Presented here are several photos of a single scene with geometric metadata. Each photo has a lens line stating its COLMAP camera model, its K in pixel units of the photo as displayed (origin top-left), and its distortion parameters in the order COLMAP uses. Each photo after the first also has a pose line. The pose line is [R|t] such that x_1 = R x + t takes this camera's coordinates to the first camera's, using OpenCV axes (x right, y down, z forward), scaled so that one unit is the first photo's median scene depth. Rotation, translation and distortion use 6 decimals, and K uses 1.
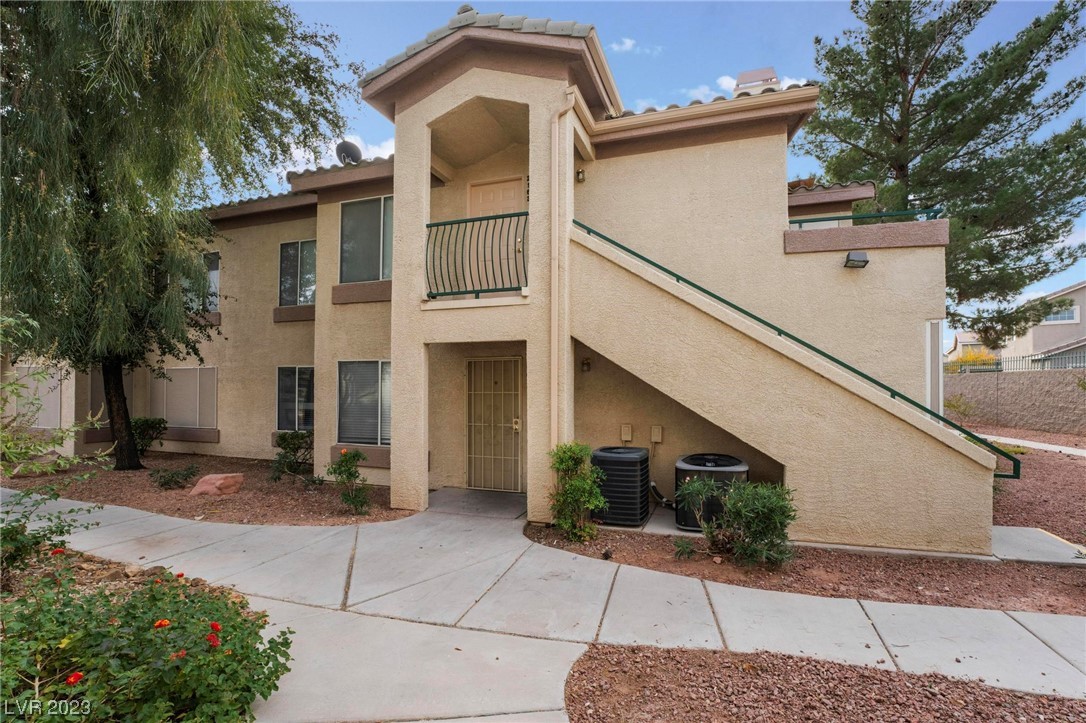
lens RADIAL K [[456.2, 0, 535.3], [0, 456.2, 378.1], [0, 0, 1]] dist [-0.020033, -0.000263]
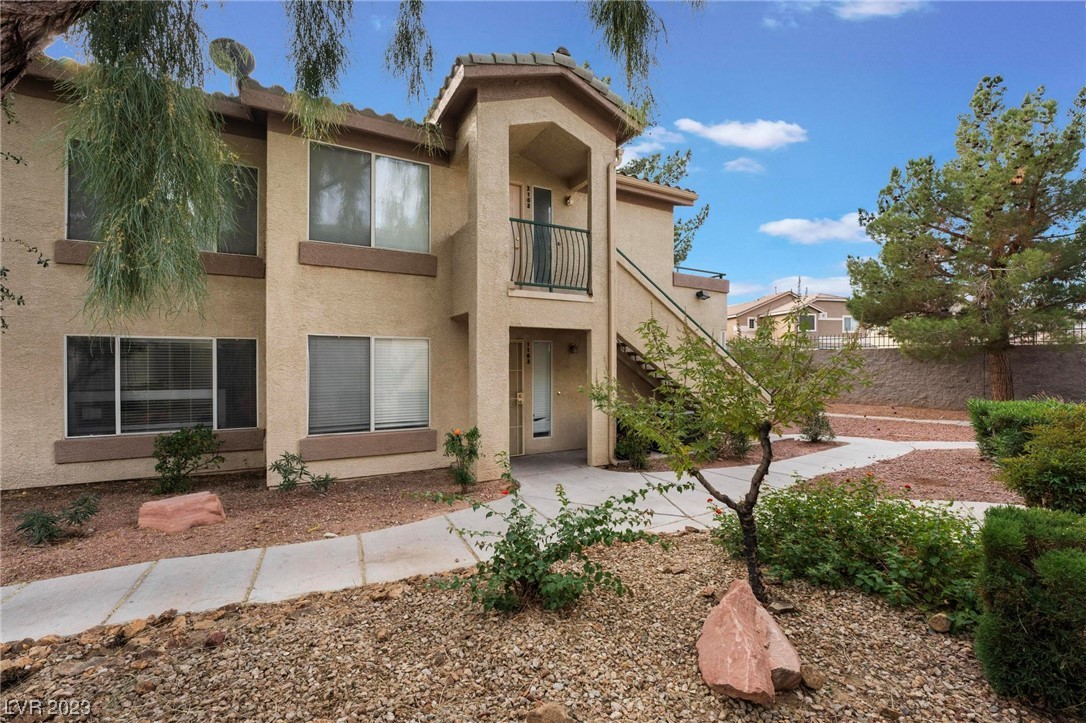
lens RADIAL K [[456.2, 0, 540.9], [0, 456.2, 362.6], [0, 0, 1]] dist [-0.020033, -0.000263]
pose [[0.691116, -0.000782, 0.722743, -1.009998], [-0.010842, 0.999876, 0.011450, -0.001960], [-0.722662, -0.015749, 0.691022, 0.186072]]
